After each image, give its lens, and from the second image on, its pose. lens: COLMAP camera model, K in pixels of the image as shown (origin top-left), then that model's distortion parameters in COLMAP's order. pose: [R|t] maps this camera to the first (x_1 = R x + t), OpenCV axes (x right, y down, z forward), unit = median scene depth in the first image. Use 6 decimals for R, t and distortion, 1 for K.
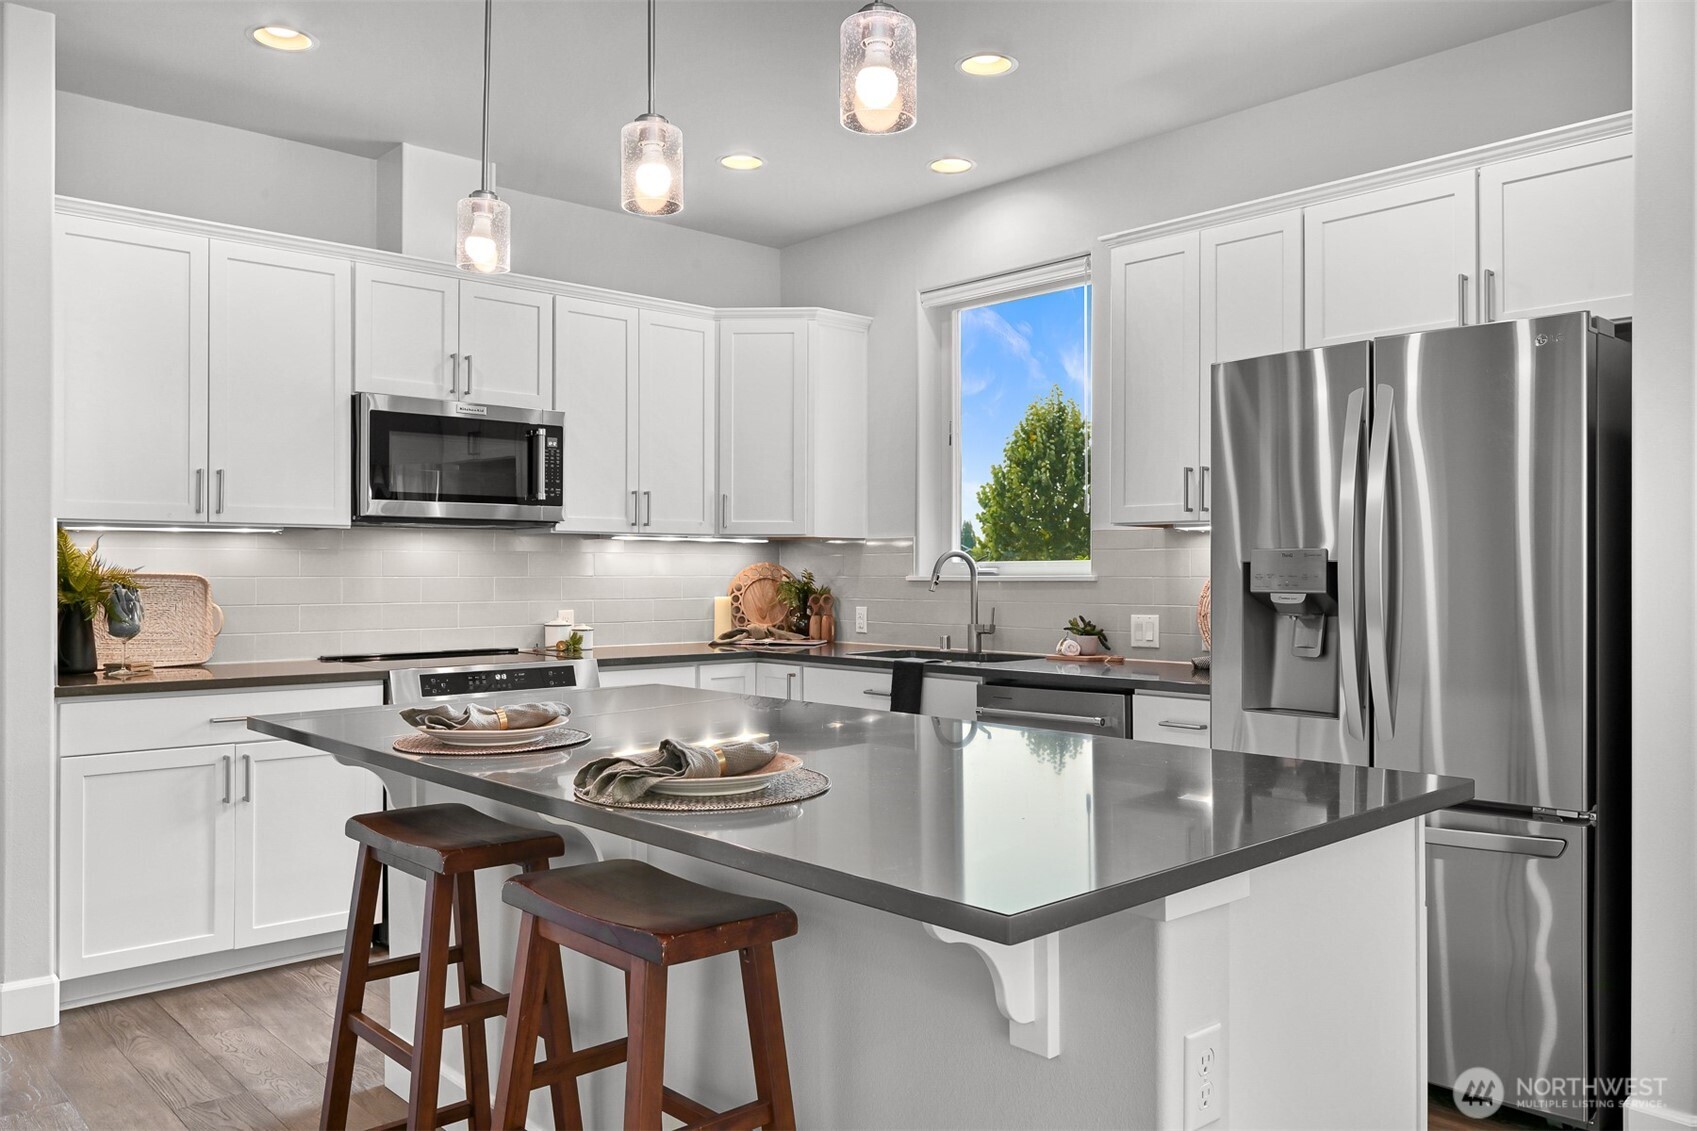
lens RADIAL K [[1259.2, 0, 848.0], [0, 1259.2, 573.8], [0, 0, 1]] dist [0.068435, -0.186291]
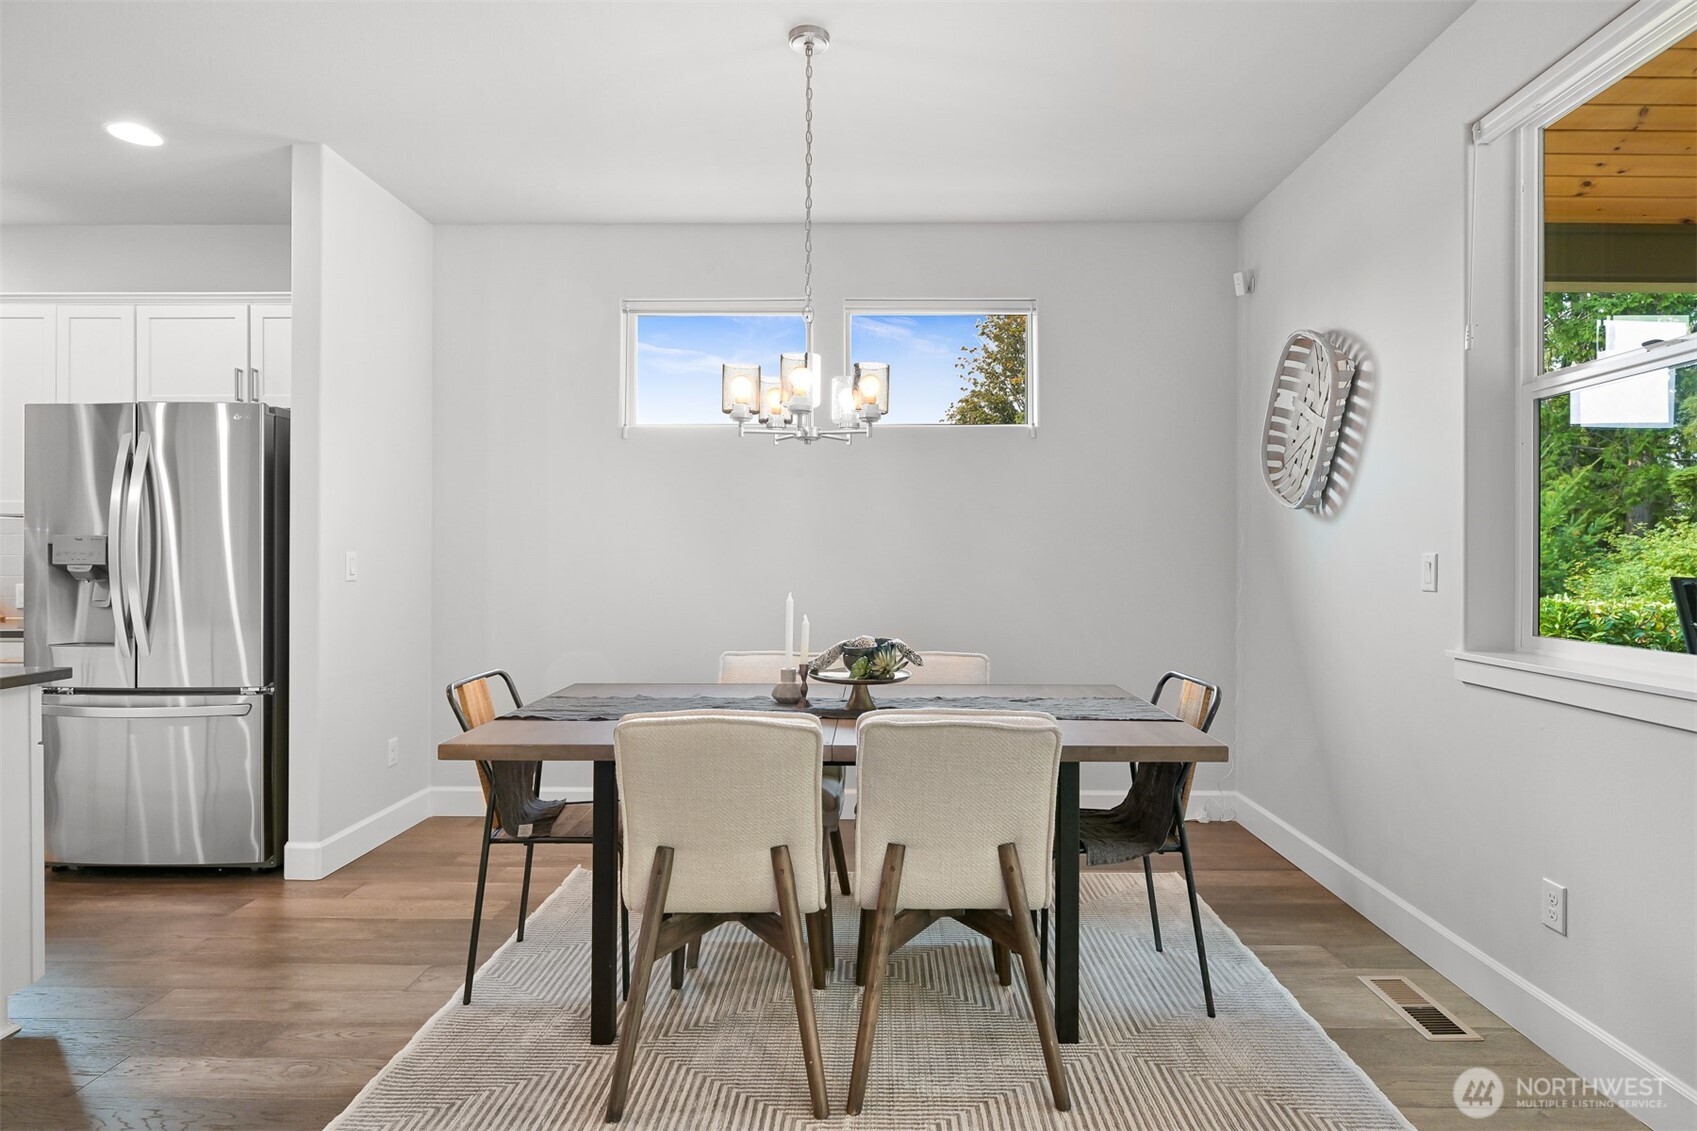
lens RADIAL K [[895.3, 0, 854.8], [0, 895.3, 550.2], [0, 0, 1]] dist [0.003974, 0.000690]
pose [[0.688795, 0.005933, 0.724932, 0.142036], [0.000420, 0.999963, -0.008583, 0.005396], [-0.724956, 0.006217, 0.688767, -0.266016]]
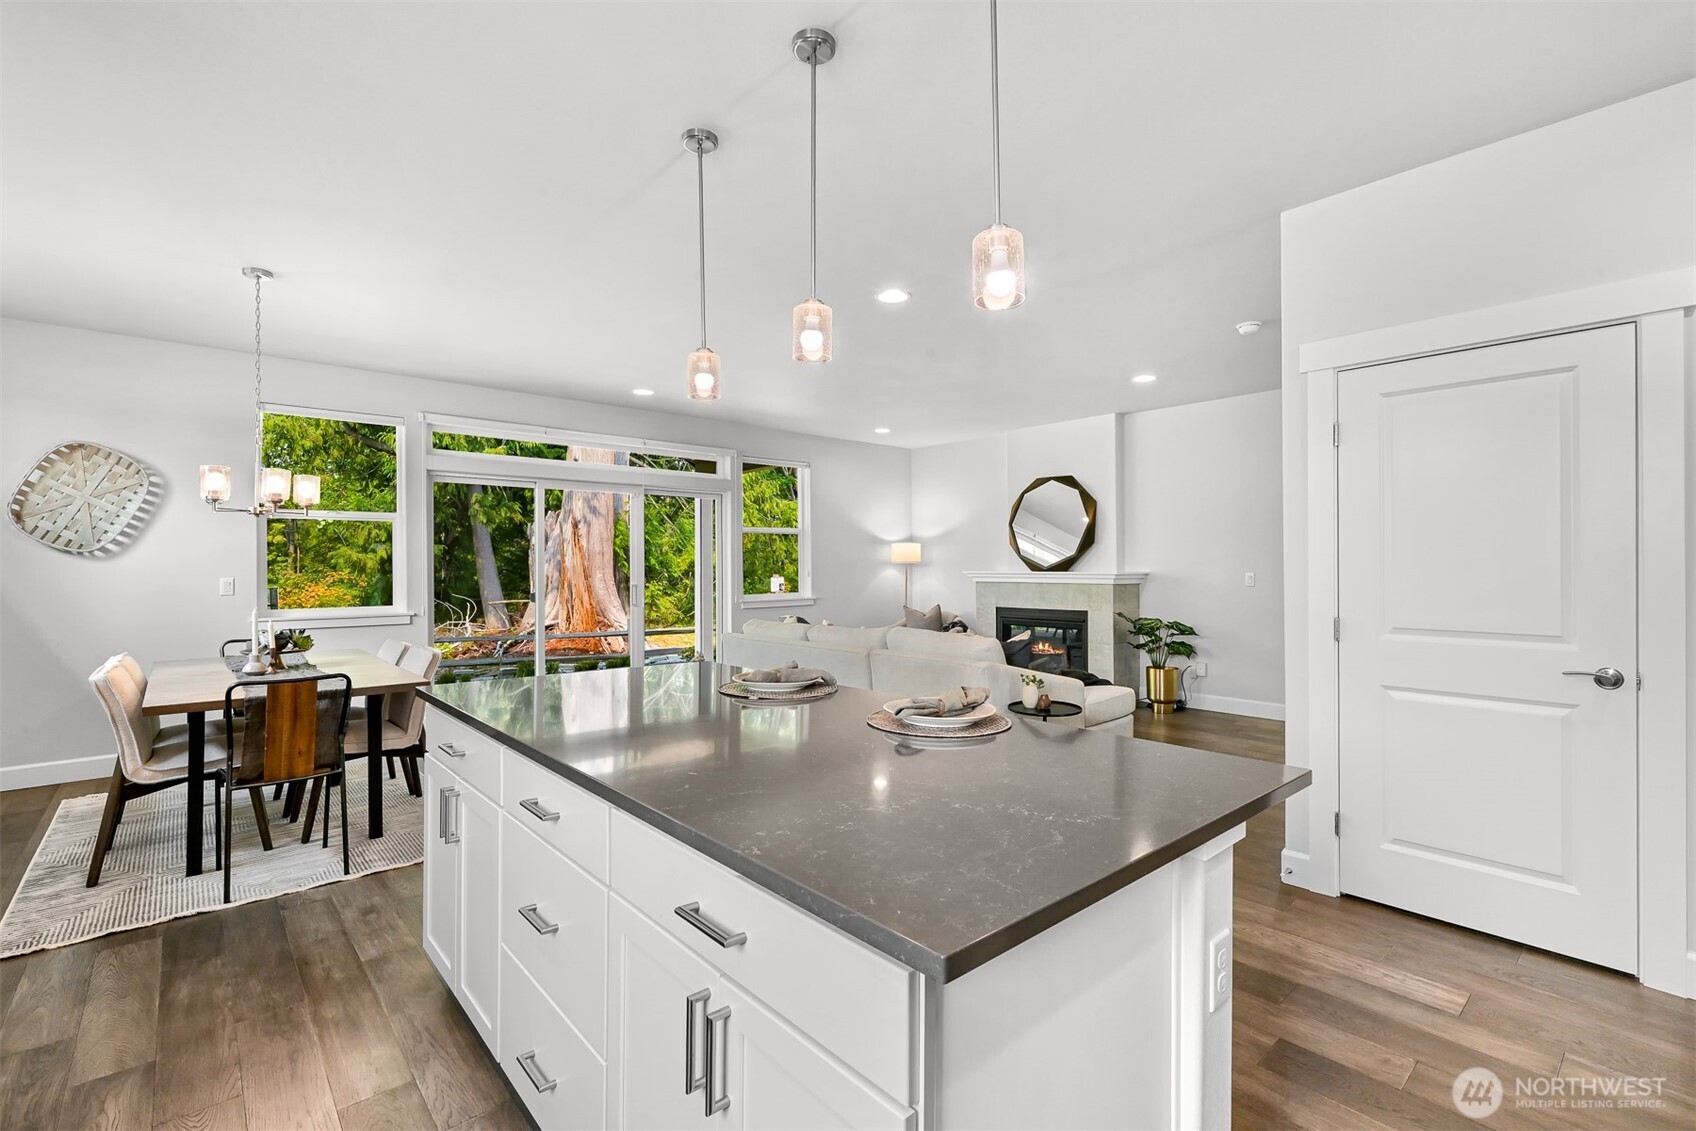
lens RADIAL K [[759.6, 0, 848.0], [0, 759.6, 565.5], [0, 0, 1]] dist [0.001220, 0.000473]
pose [[-0.999929, -0.000101, 0.011948, -0.095492], [-0.000069, 0.999996, 0.002652, -0.017822], [-0.011948, 0.002651, -0.999925, 0.930140]]
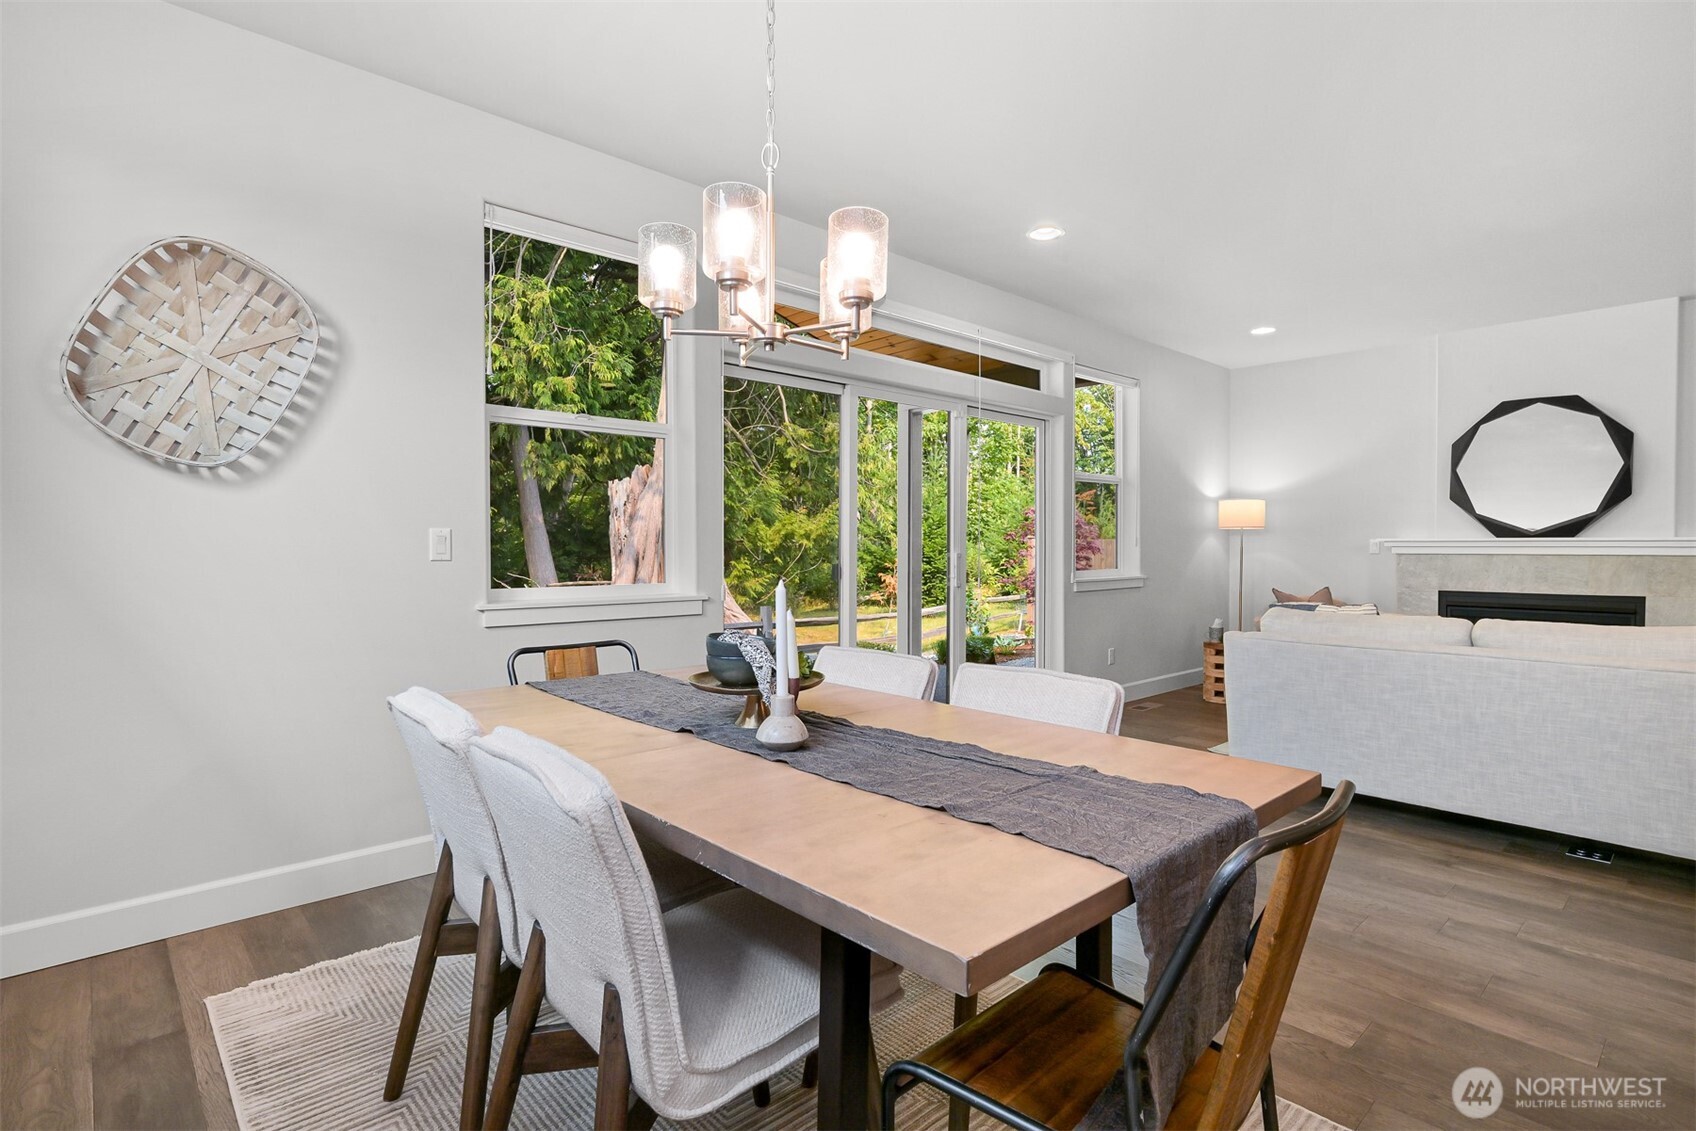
lens RADIAL K [[840.4, 0, 848.0], [0, 840.4, 565.5], [0, 0, 1]] dist [-0.000550, -0.000644]
pose [[-0.999900, -0.004802, -0.013316, 0.498966], [-0.005122, 0.999697, 0.024065, 0.014514], [0.013196, 0.024131, -0.999622, 0.500071]]
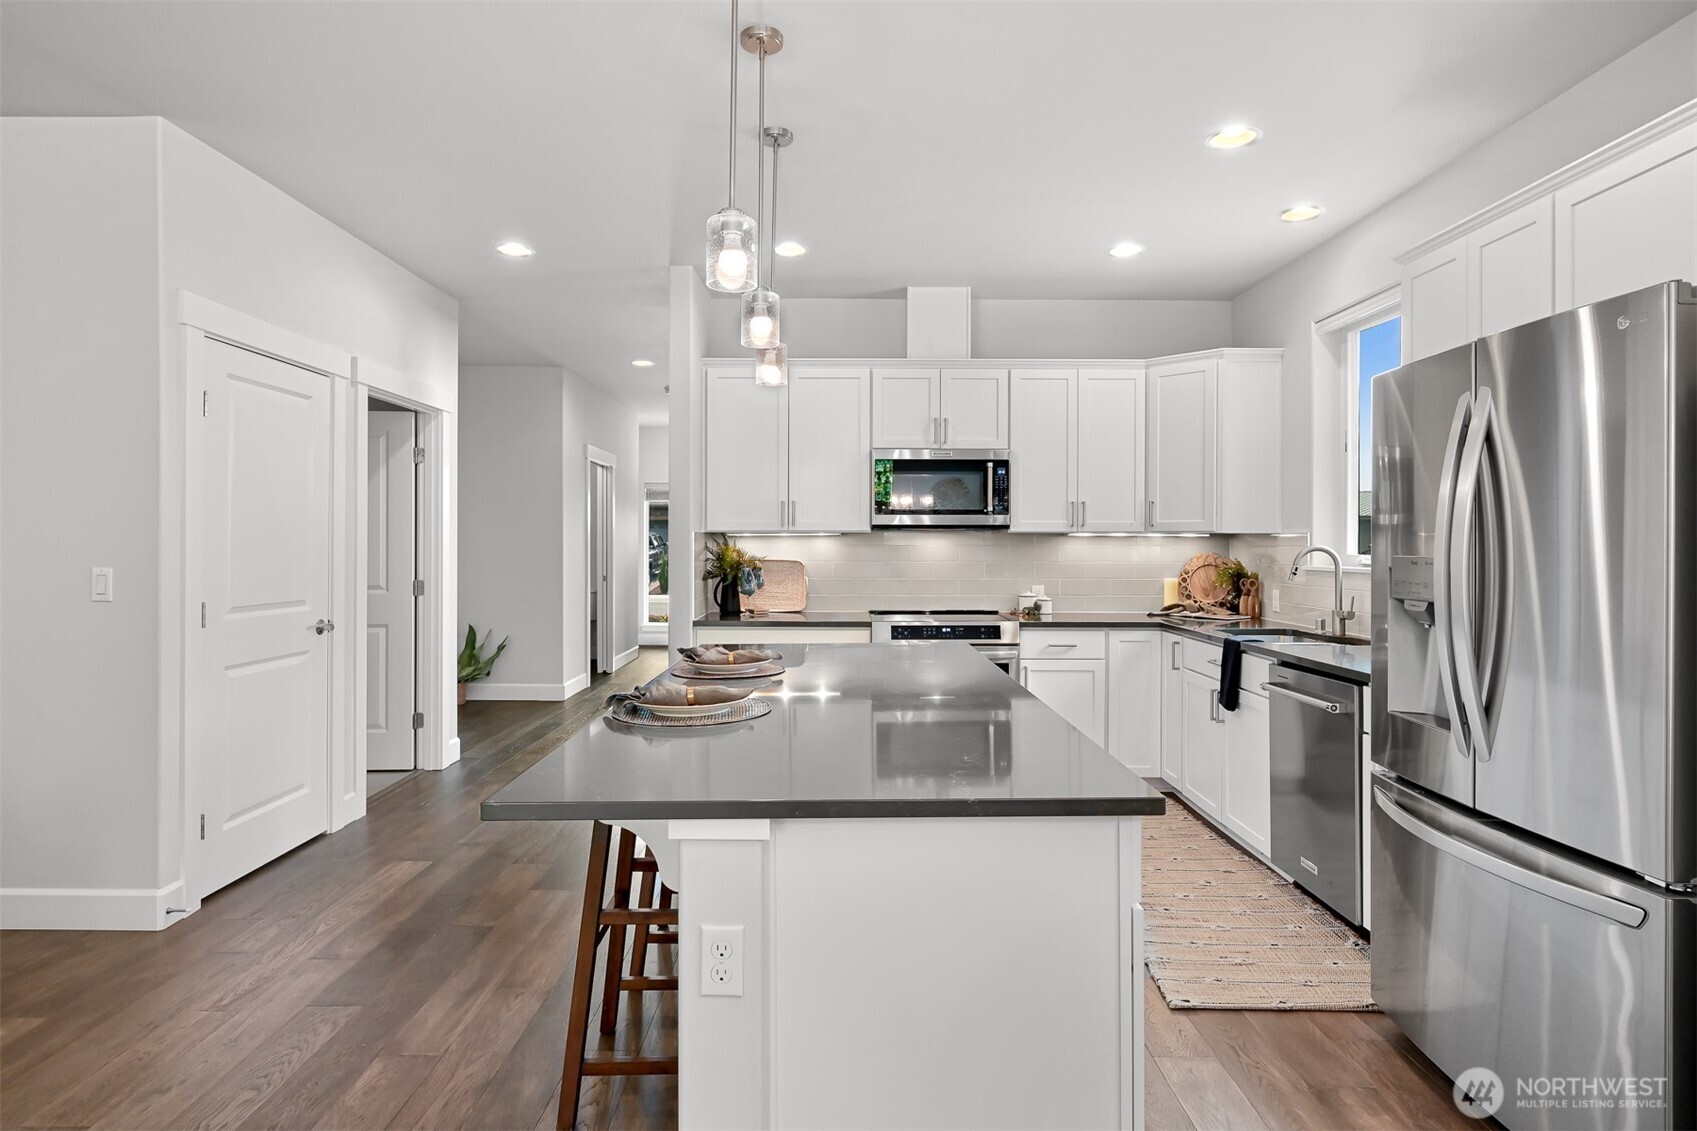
lens RADIAL K [[895.3, 0, 854.8], [0, 895.3, 550.2], [0, 0, 1]] dist [0.003974, 0.000690]
pose [[0.750530, 0.006021, -0.660809, 0.329279], [-0.003299, 0.999980, 0.005364, -0.018267], [0.660828, -0.001846, 0.750535, 0.114625]]
